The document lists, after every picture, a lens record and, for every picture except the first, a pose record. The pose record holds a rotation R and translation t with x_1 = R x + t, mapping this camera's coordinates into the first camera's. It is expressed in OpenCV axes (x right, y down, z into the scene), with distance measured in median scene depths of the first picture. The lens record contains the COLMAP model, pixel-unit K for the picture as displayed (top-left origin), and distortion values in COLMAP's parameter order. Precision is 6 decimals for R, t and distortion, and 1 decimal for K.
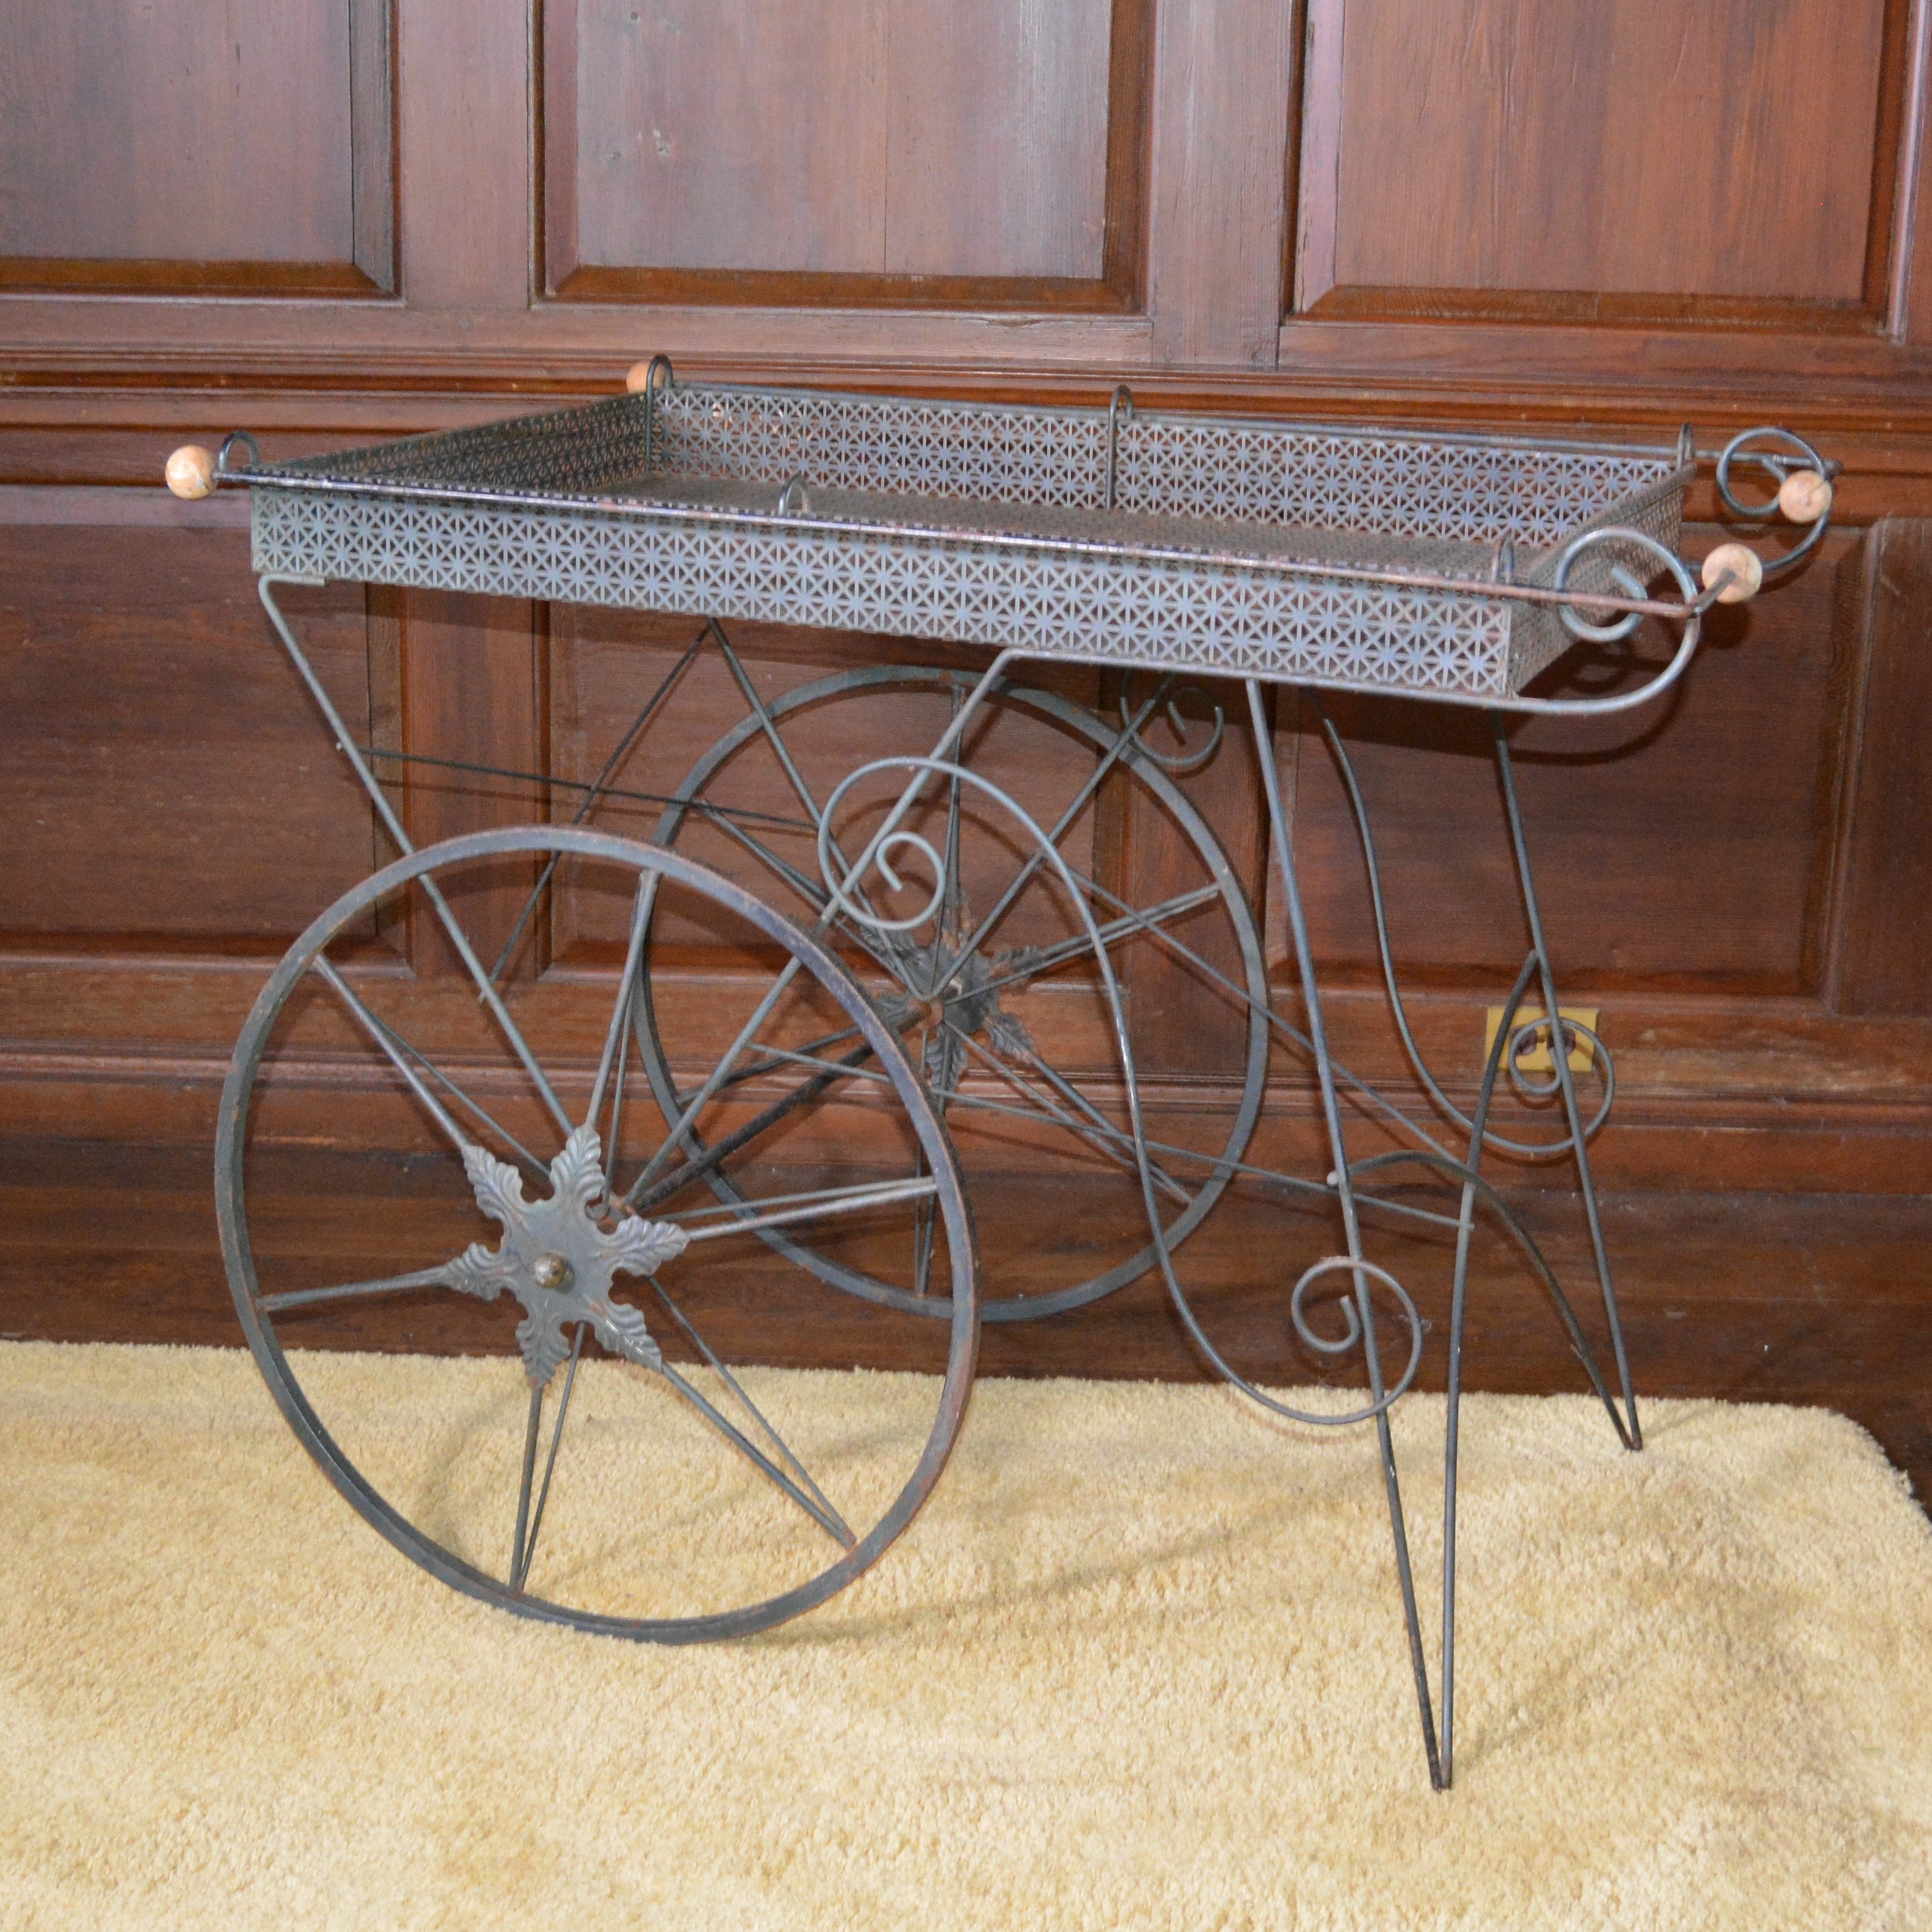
lens RADIAL K [[3099.8, 0, 960.6], [0, 3099.8, 789.5], [0, 0, 1]] dist [-0.090345, 0.059727]
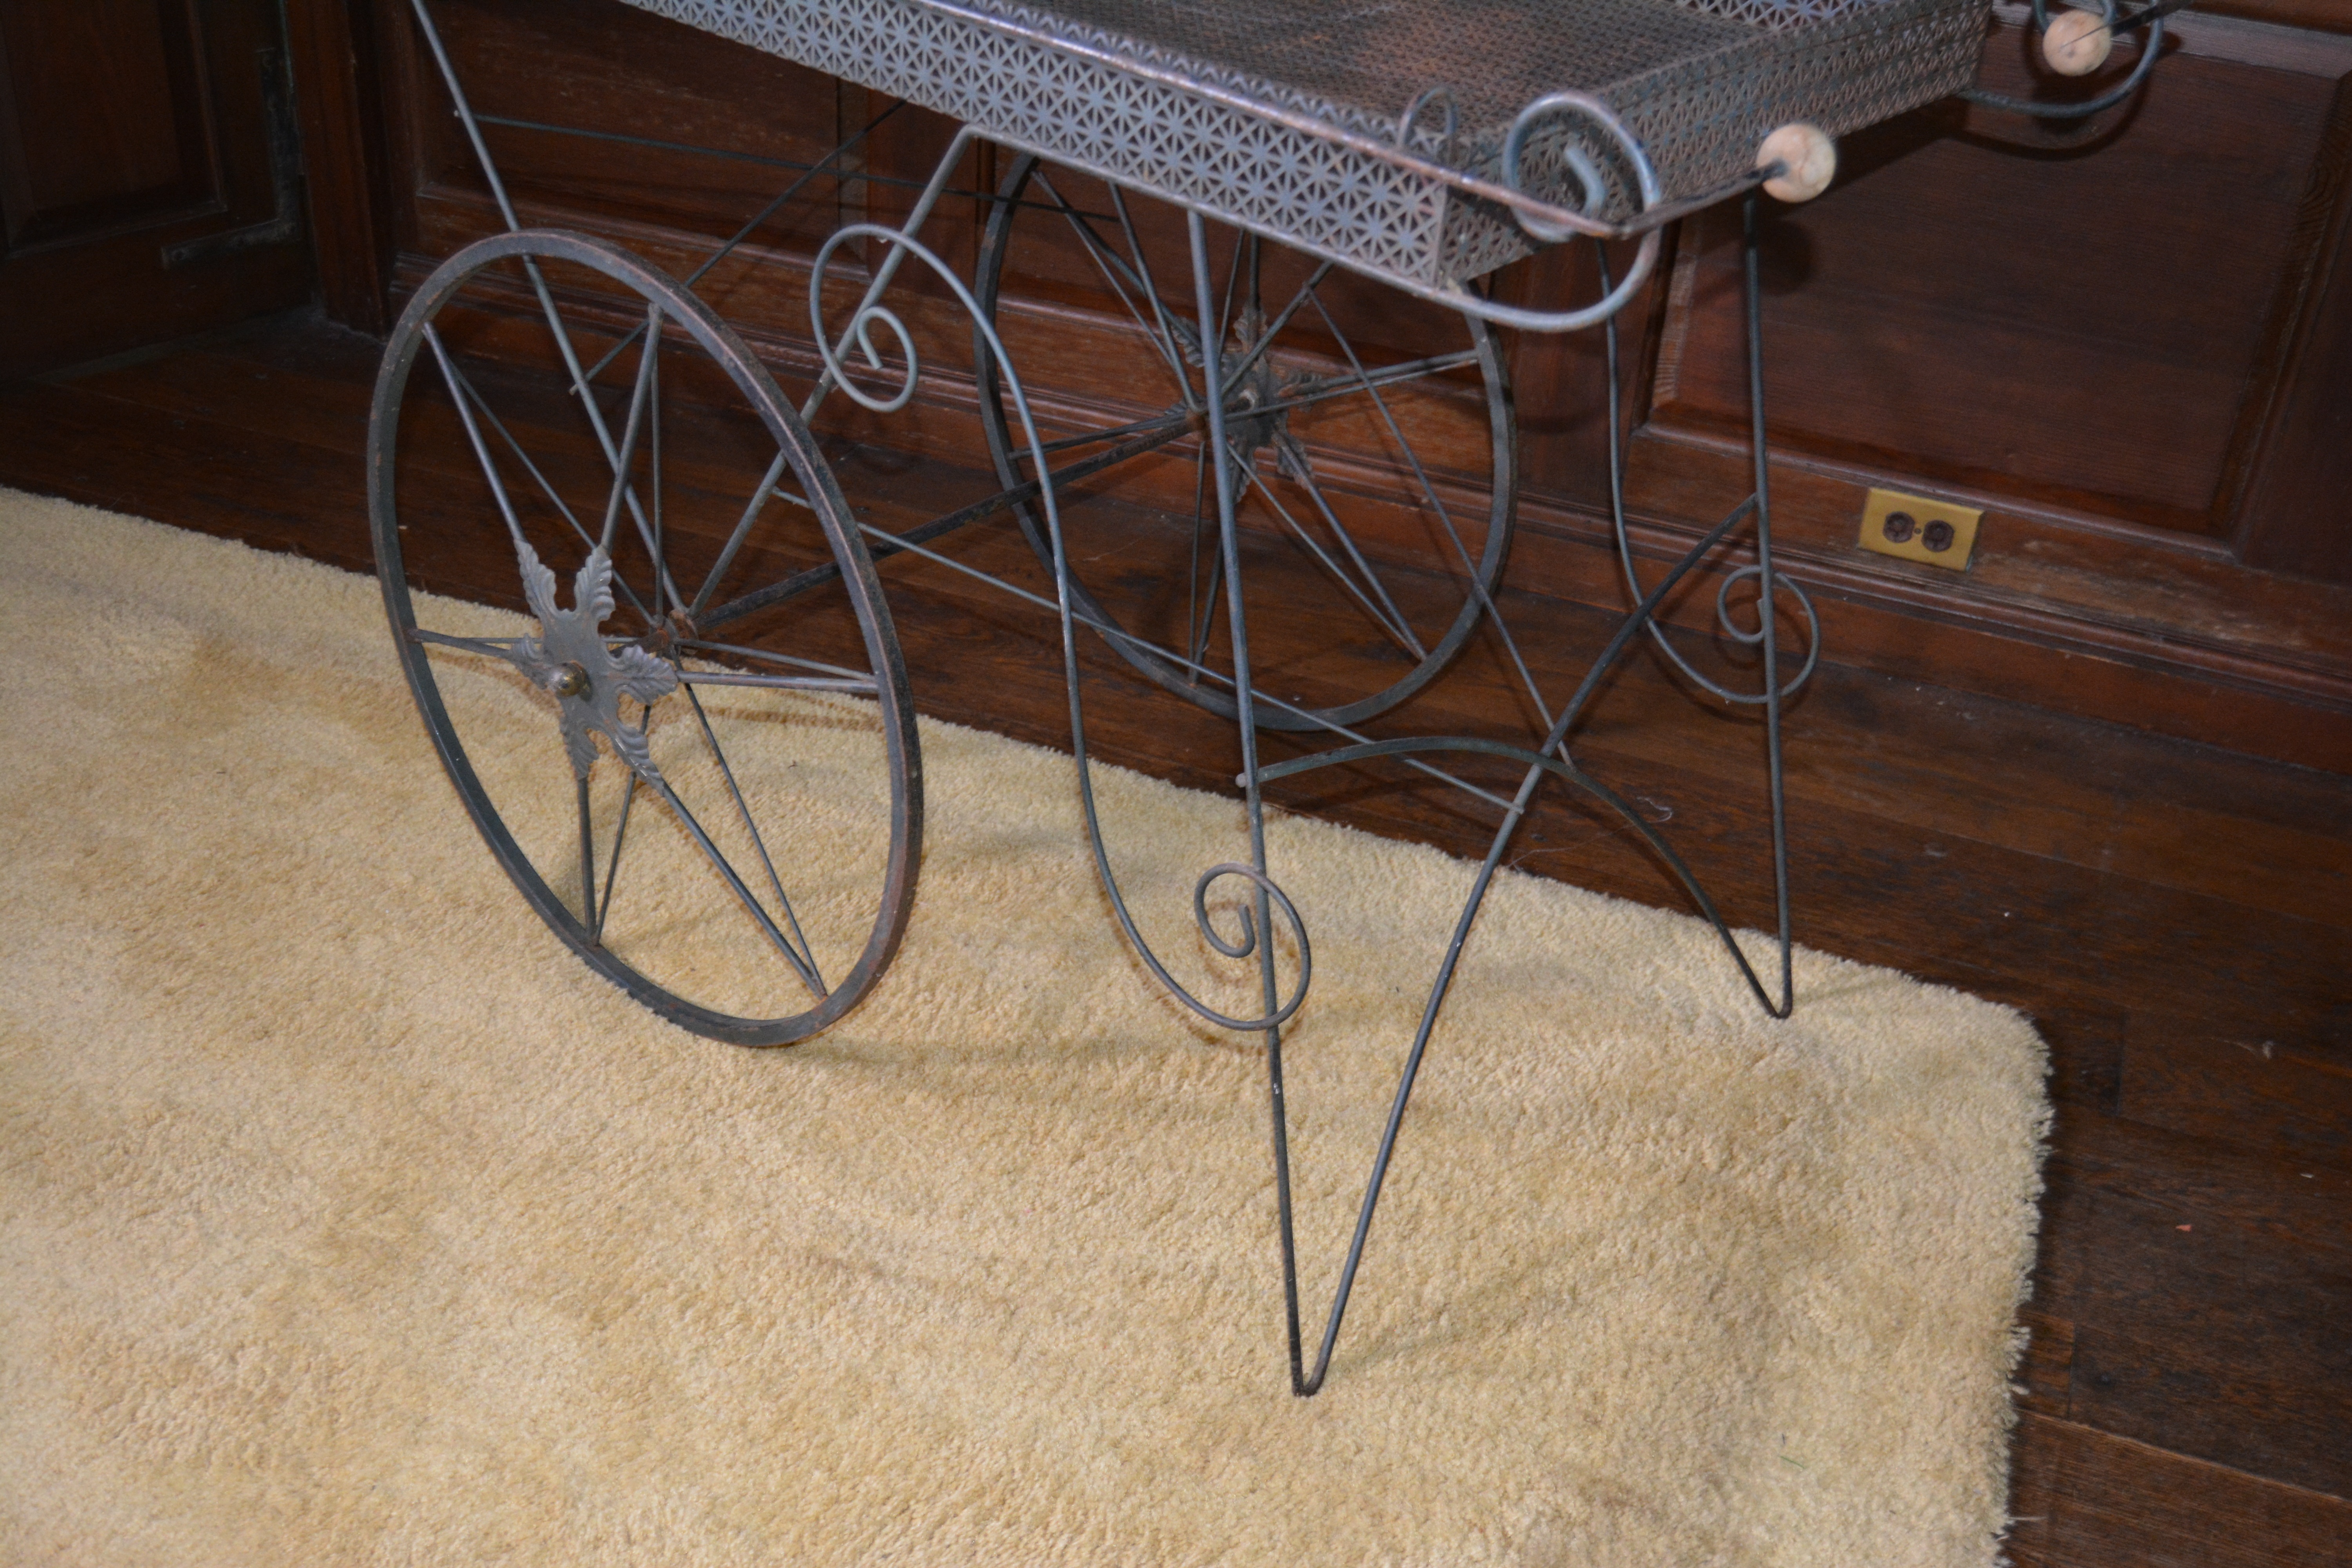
lens RADIAL K [[2413.3, 0, 1188.8], [0, 2413.3, 750.4], [0, 0, 1]] dist [-0.076743, 0.035965]
pose [[0.948389, 0.200994, -0.245274, 0.251650], [-0.120083, 0.943500, 0.308849, -0.087108], [0.293493, -0.263456, 0.918941, 0.329199]]
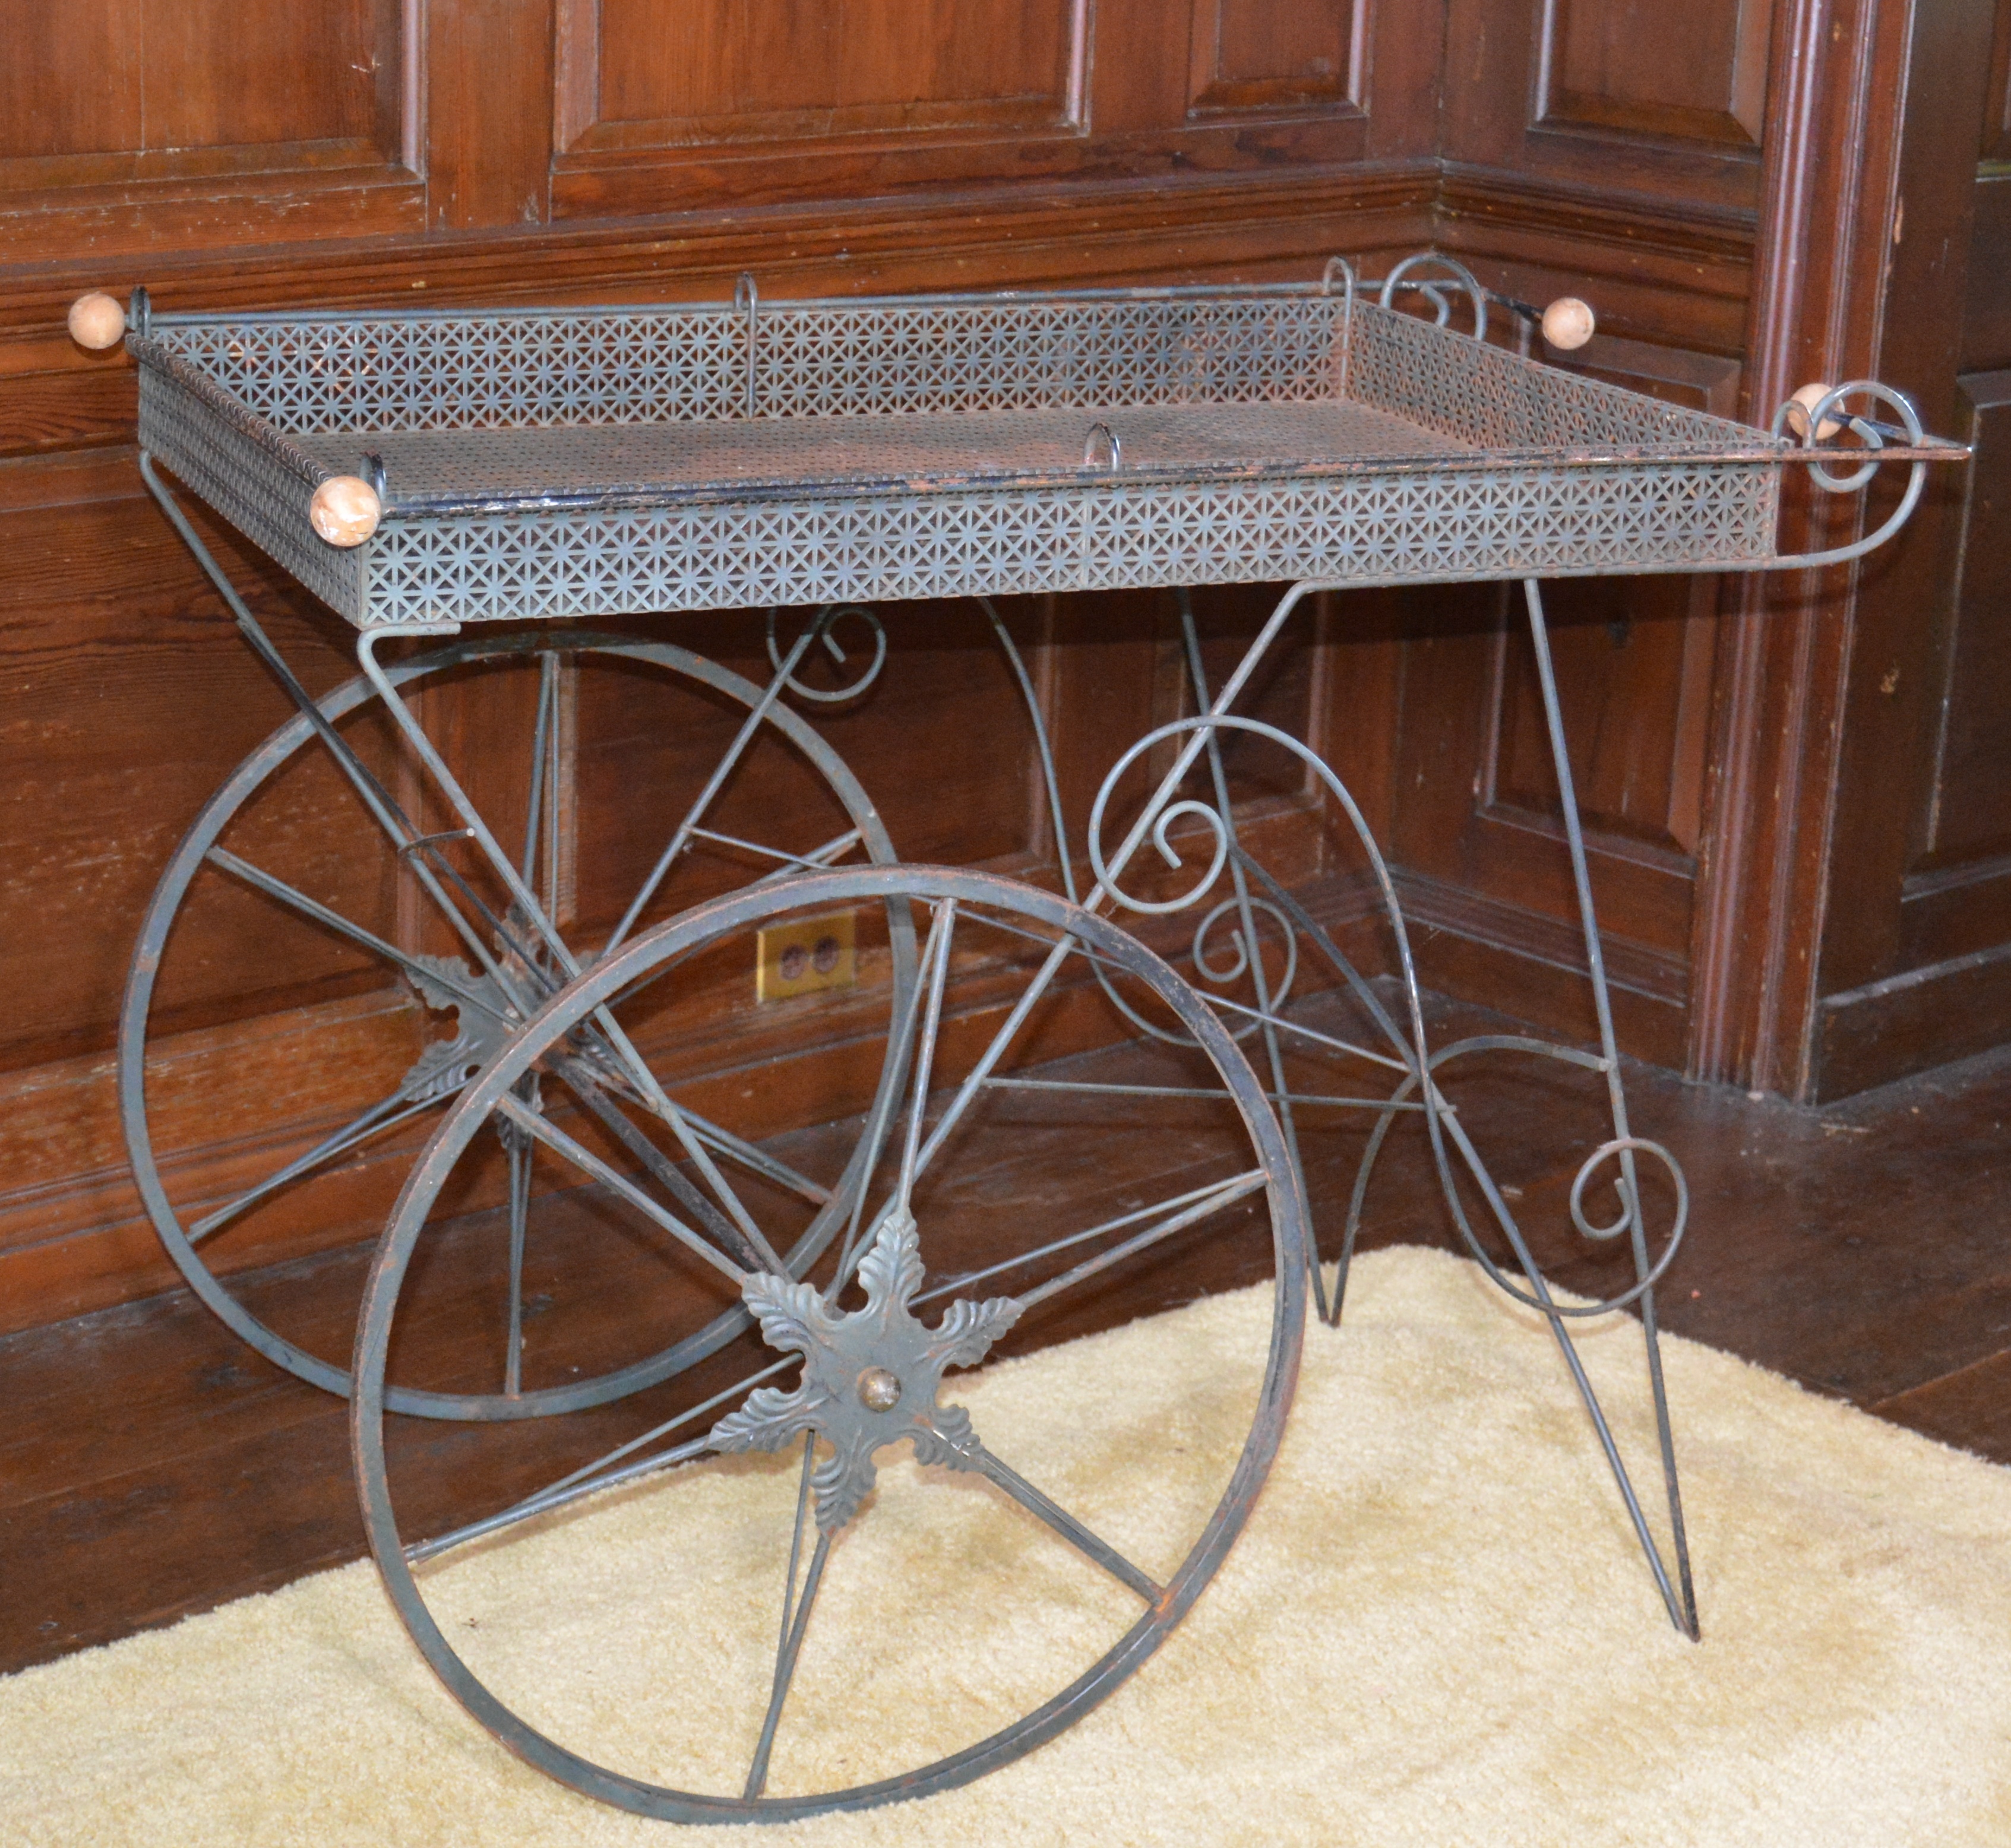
lens RADIAL K [[4183.0, 0, 1005.5], [0, 4183.0, 924.0], [0, 0, 1]] dist [-0.070206, -0.109887]
pose [[0.724596, -0.196659, 0.660519, -0.822632], [0.147710, 0.980466, 0.129880, -0.111144], [-0.673158, 0.003455, 0.739491, 0.126034]]
